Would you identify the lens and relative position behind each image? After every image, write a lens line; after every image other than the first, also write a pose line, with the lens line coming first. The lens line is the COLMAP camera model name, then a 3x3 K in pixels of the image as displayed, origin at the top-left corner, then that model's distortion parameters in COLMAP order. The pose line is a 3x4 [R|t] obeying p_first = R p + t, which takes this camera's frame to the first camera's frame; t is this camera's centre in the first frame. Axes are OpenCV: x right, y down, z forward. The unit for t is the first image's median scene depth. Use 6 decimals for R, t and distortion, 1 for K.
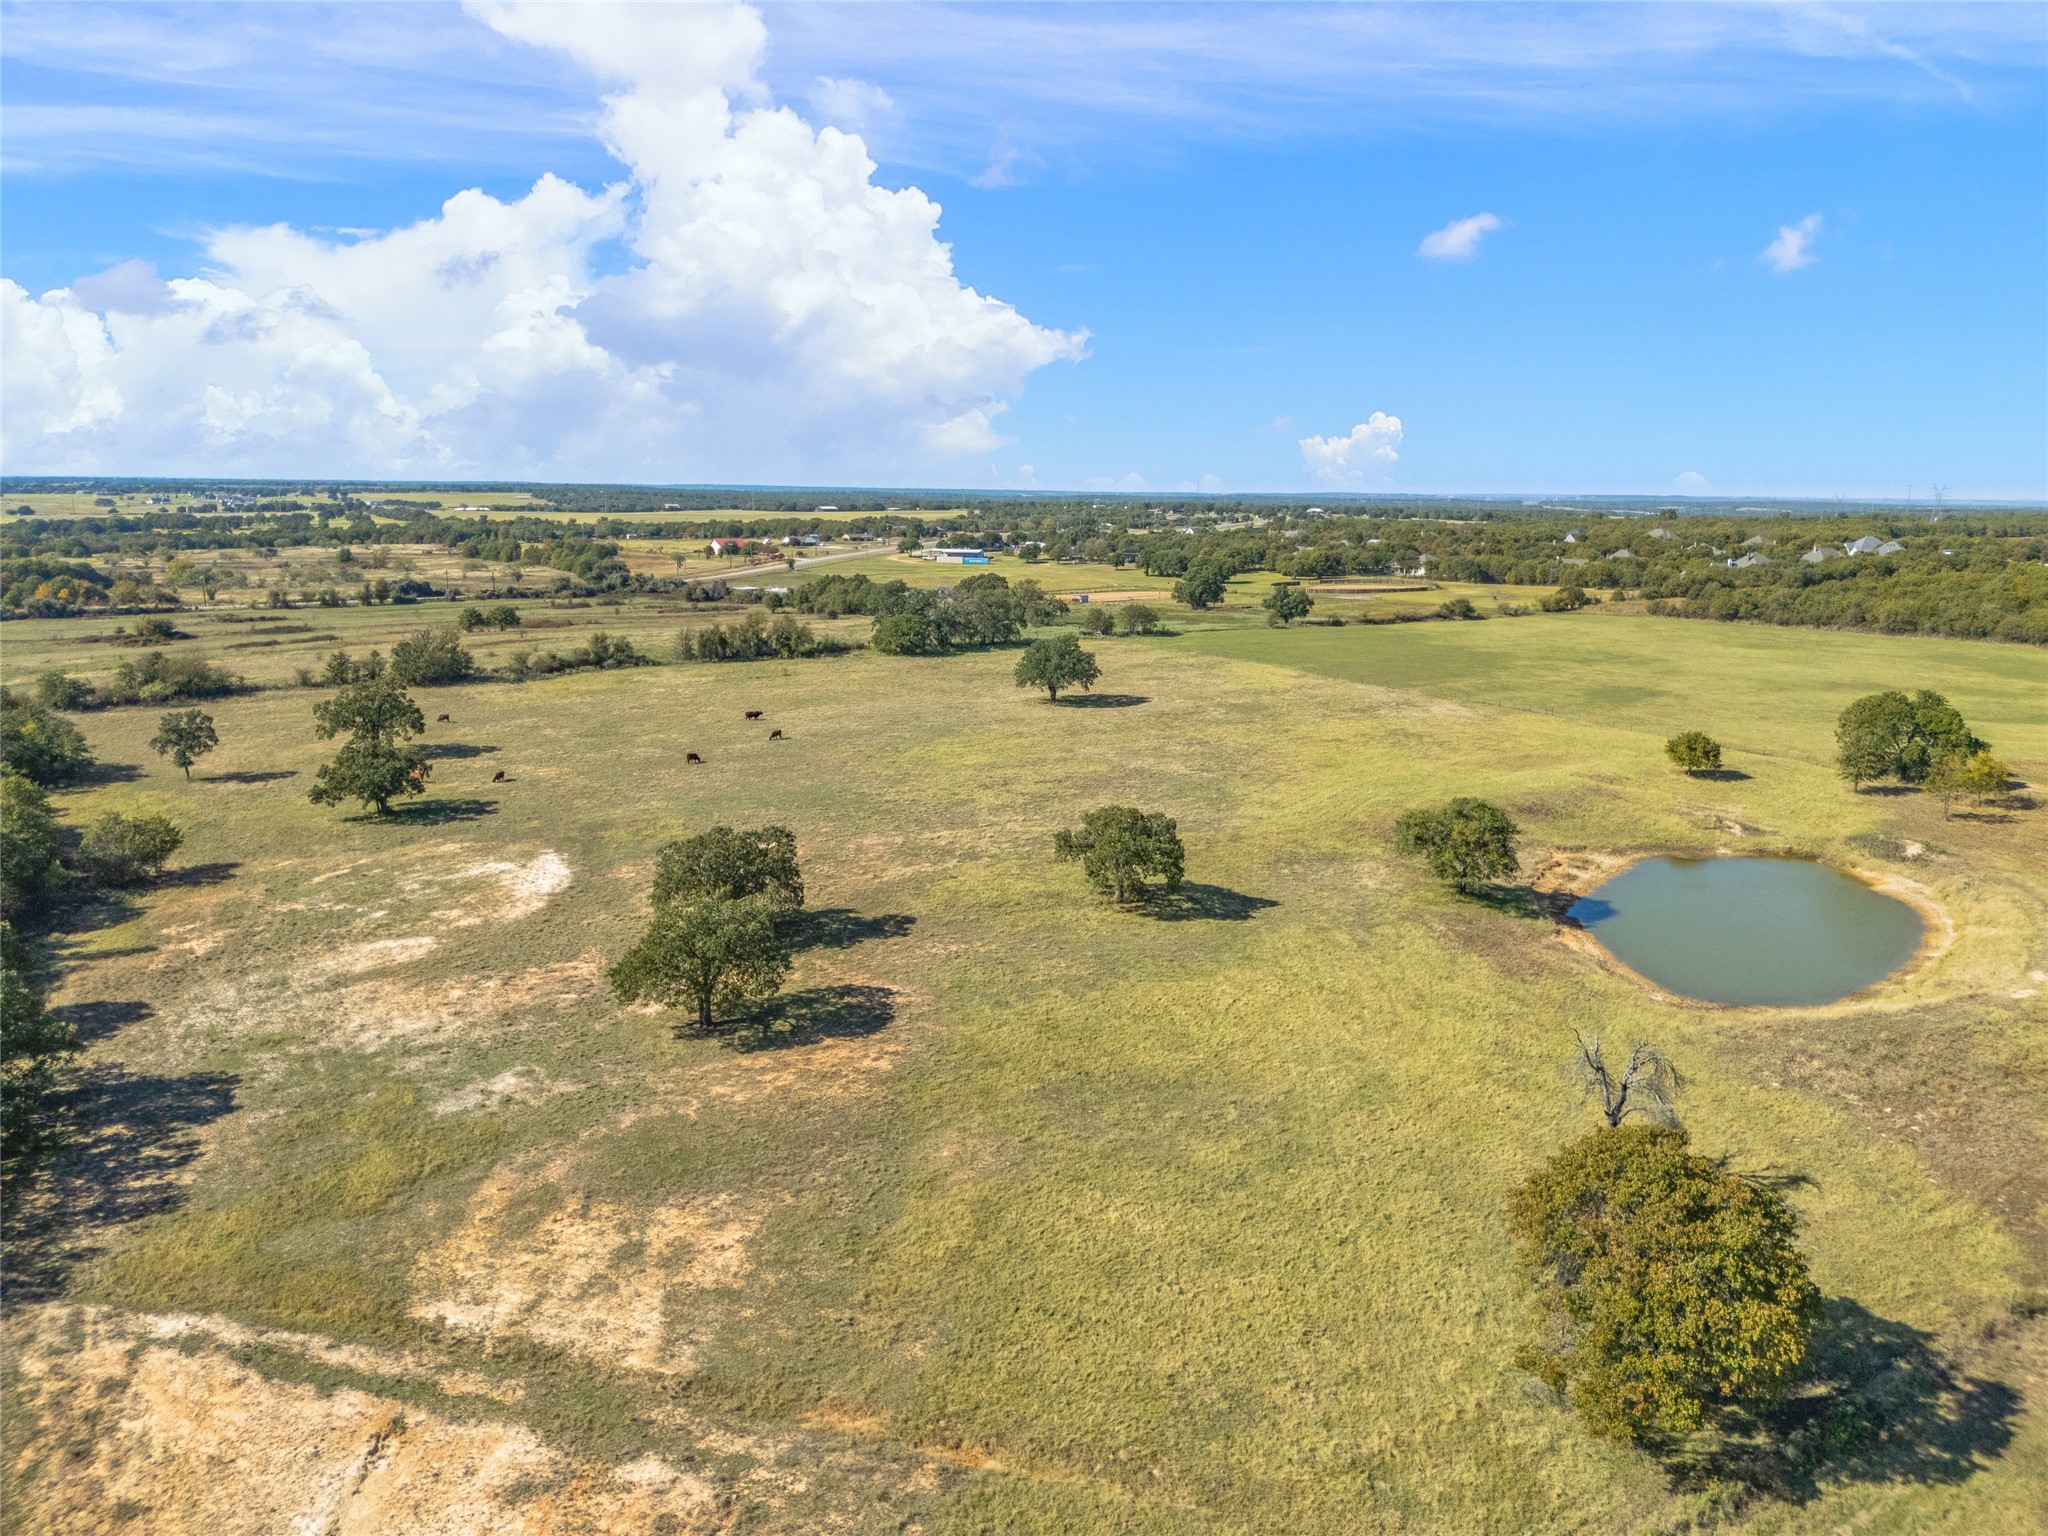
lens RADIAL K [[1507.3, 0, 1023.3], [0, 1507.3, 793.8], [0, 0, 1]] dist [0.061653, -0.058888]
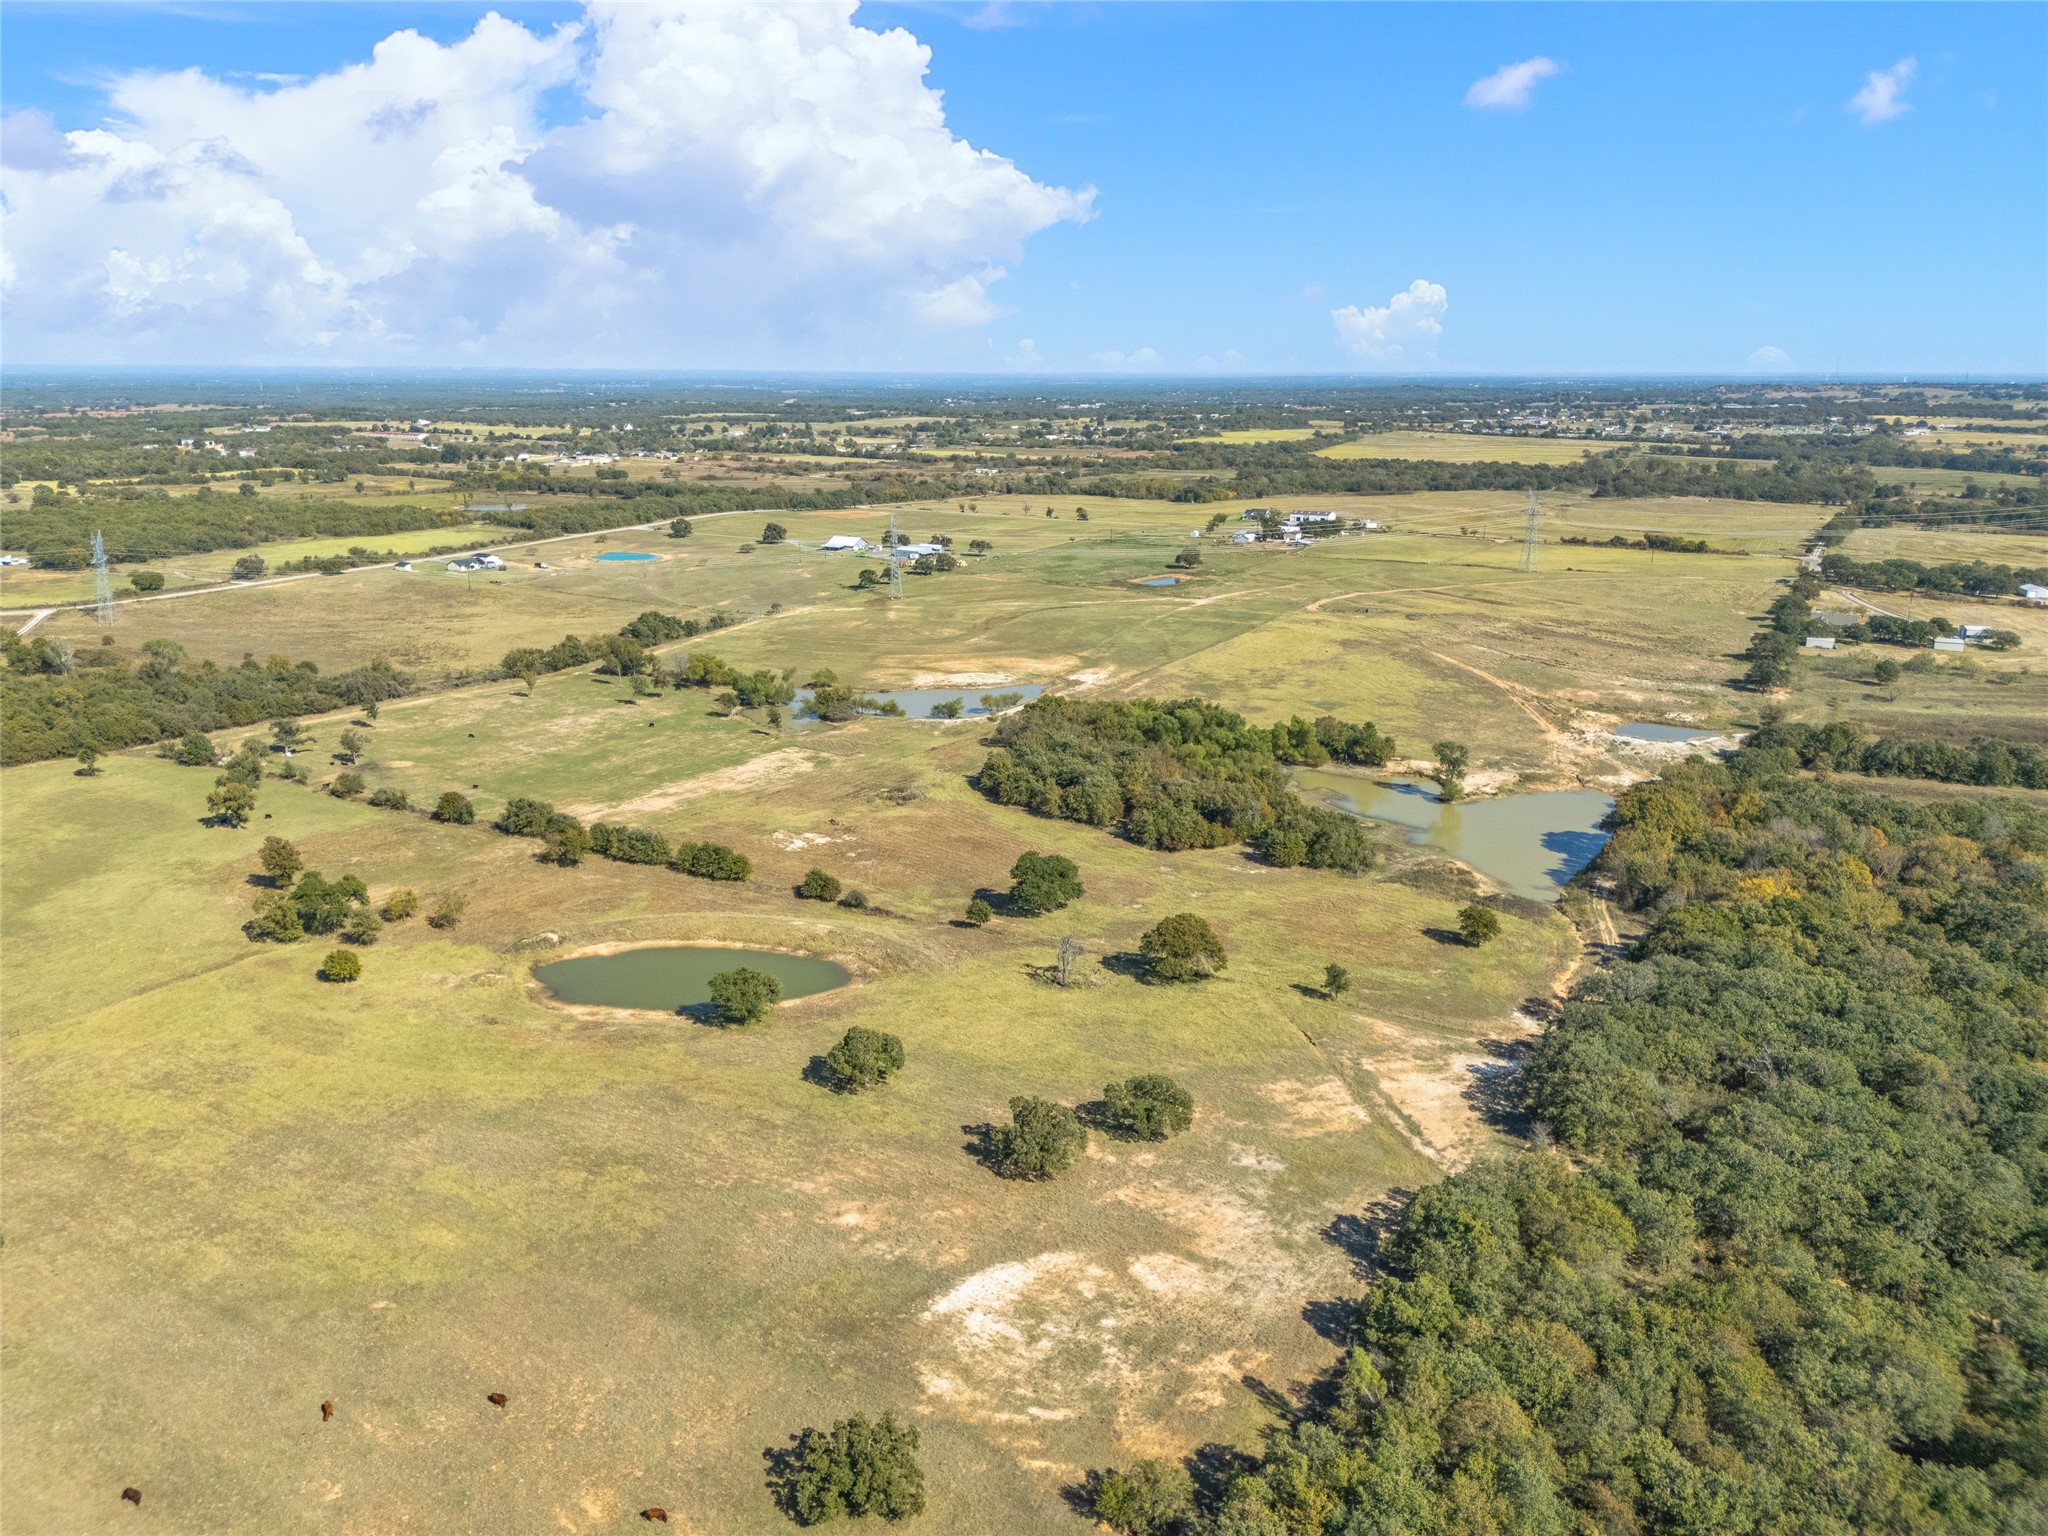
lens RADIAL K [[1503.5, 0, 1028.1], [0, 1503.5, 769.3], [0, 0, 1]] dist [0.081430, -0.104415]
pose [[-0.463354, -0.239995, 0.853057, -1.267123], [0.170663, 0.920443, 0.351652, -0.754349], [-0.869585, 0.308524, -0.385532, 1.292575]]
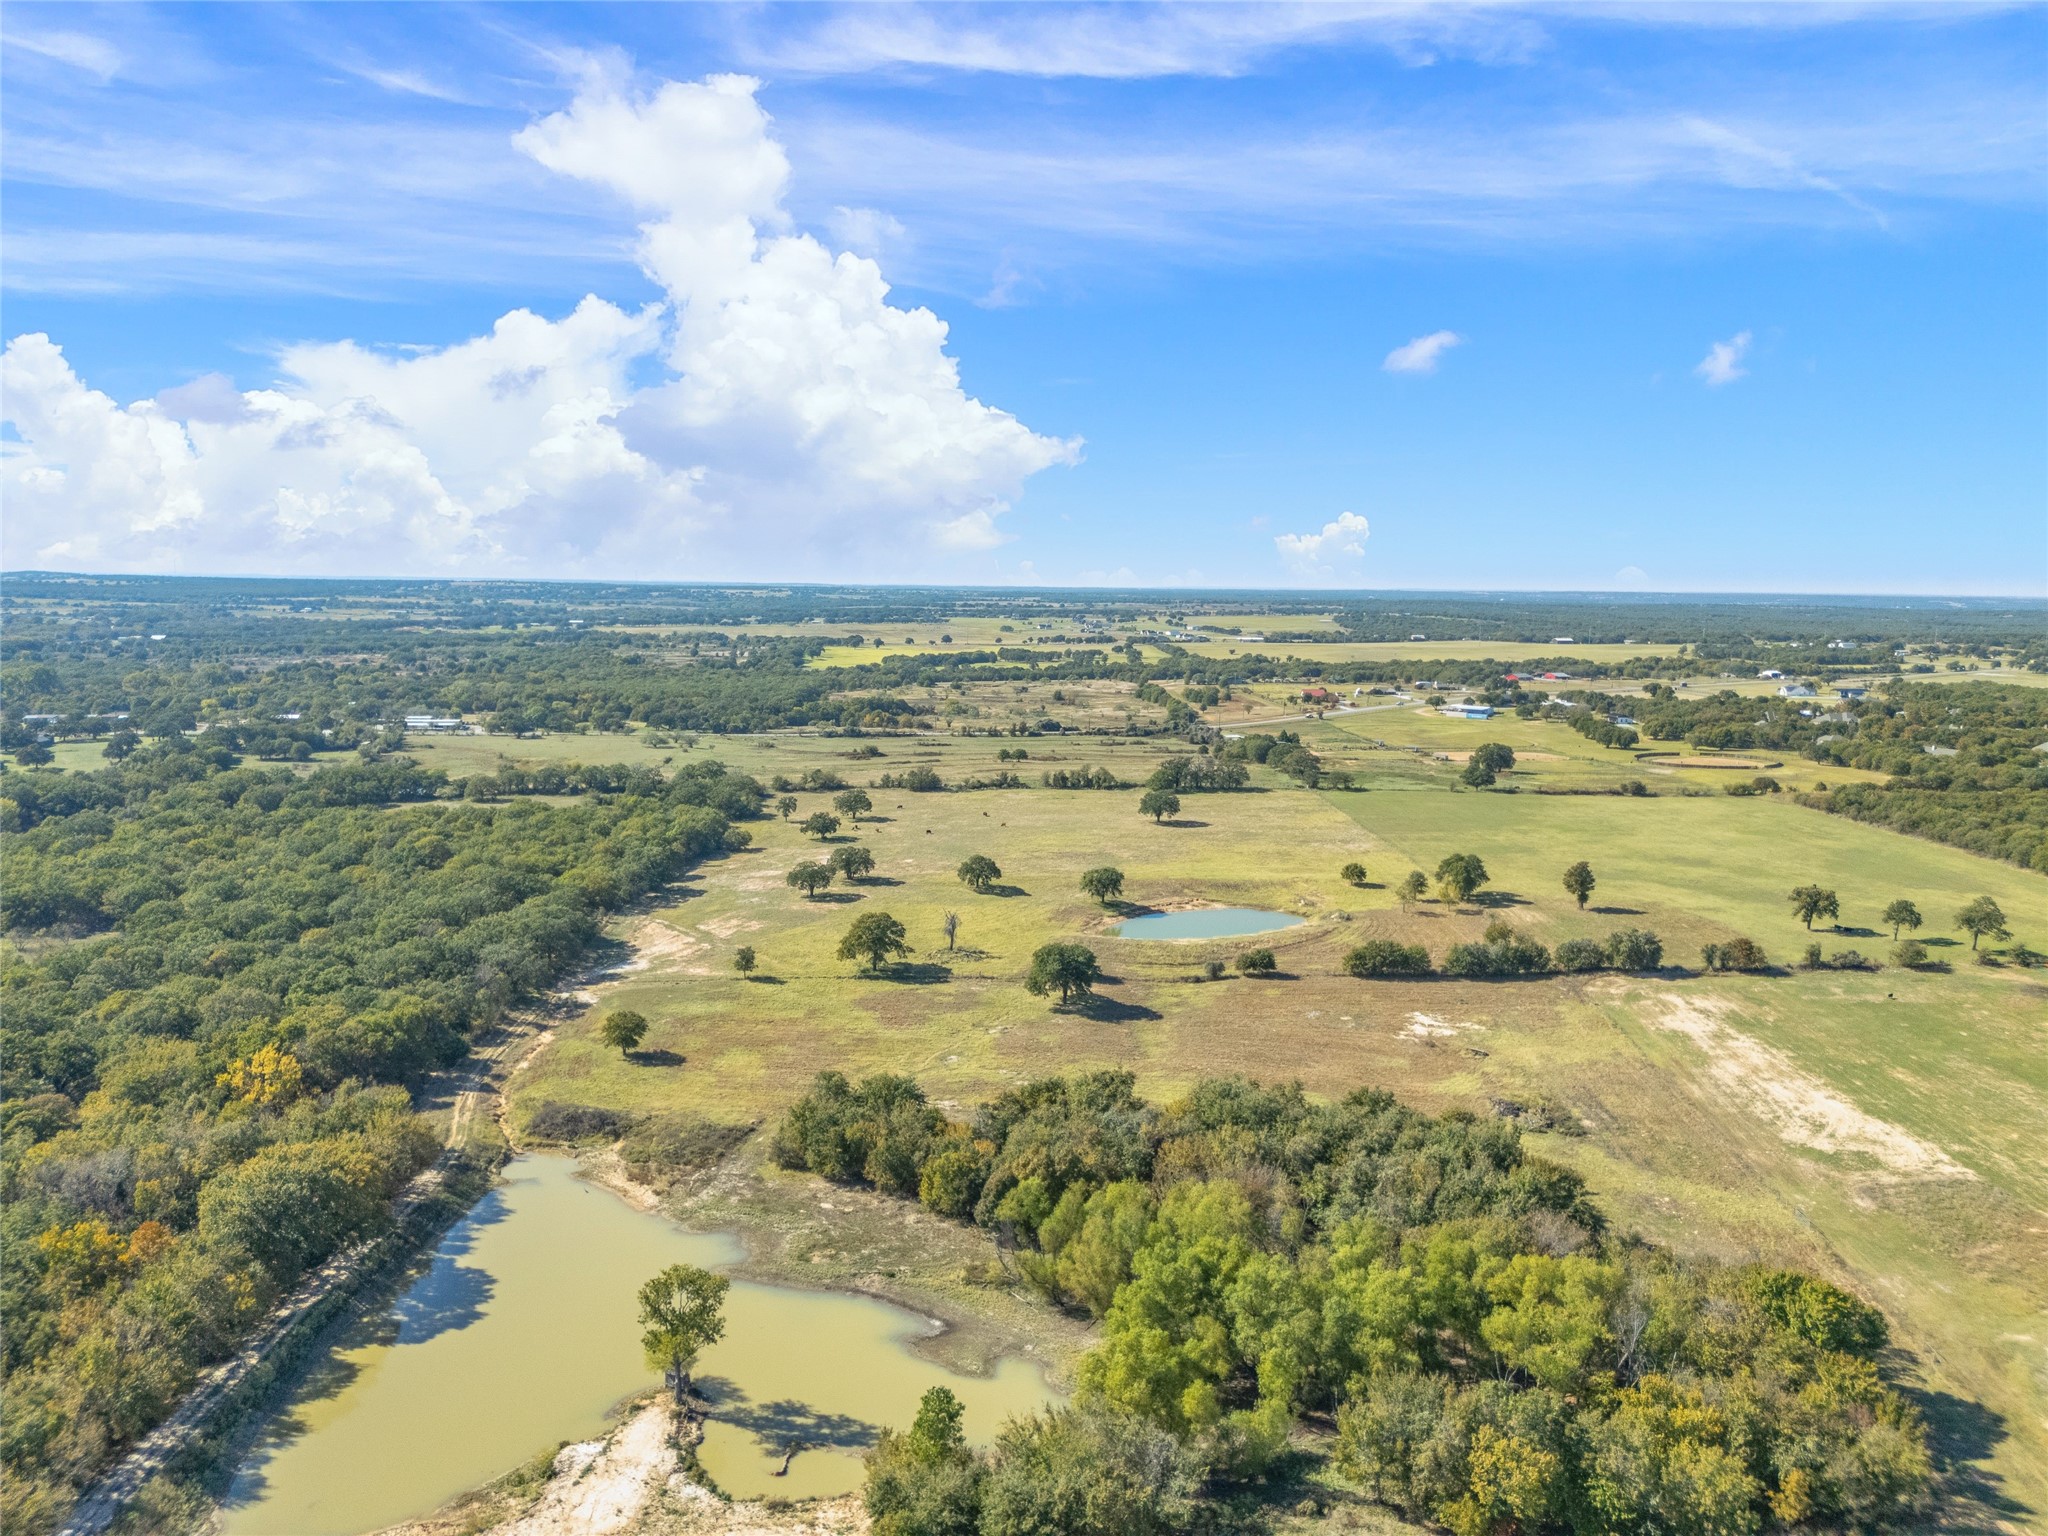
lens RADIAL K [[1503.5, 0, 1028.1], [0, 1503.5, 769.3], [0, 0, 1]] dist [0.081430, -0.104415]
pose [[0.847641, 0.067940, -0.526202, 1.563212], [-0.110804, 0.992567, -0.050336, -0.019195], [0.518871, 0.100972, 0.848869, -1.352742]]
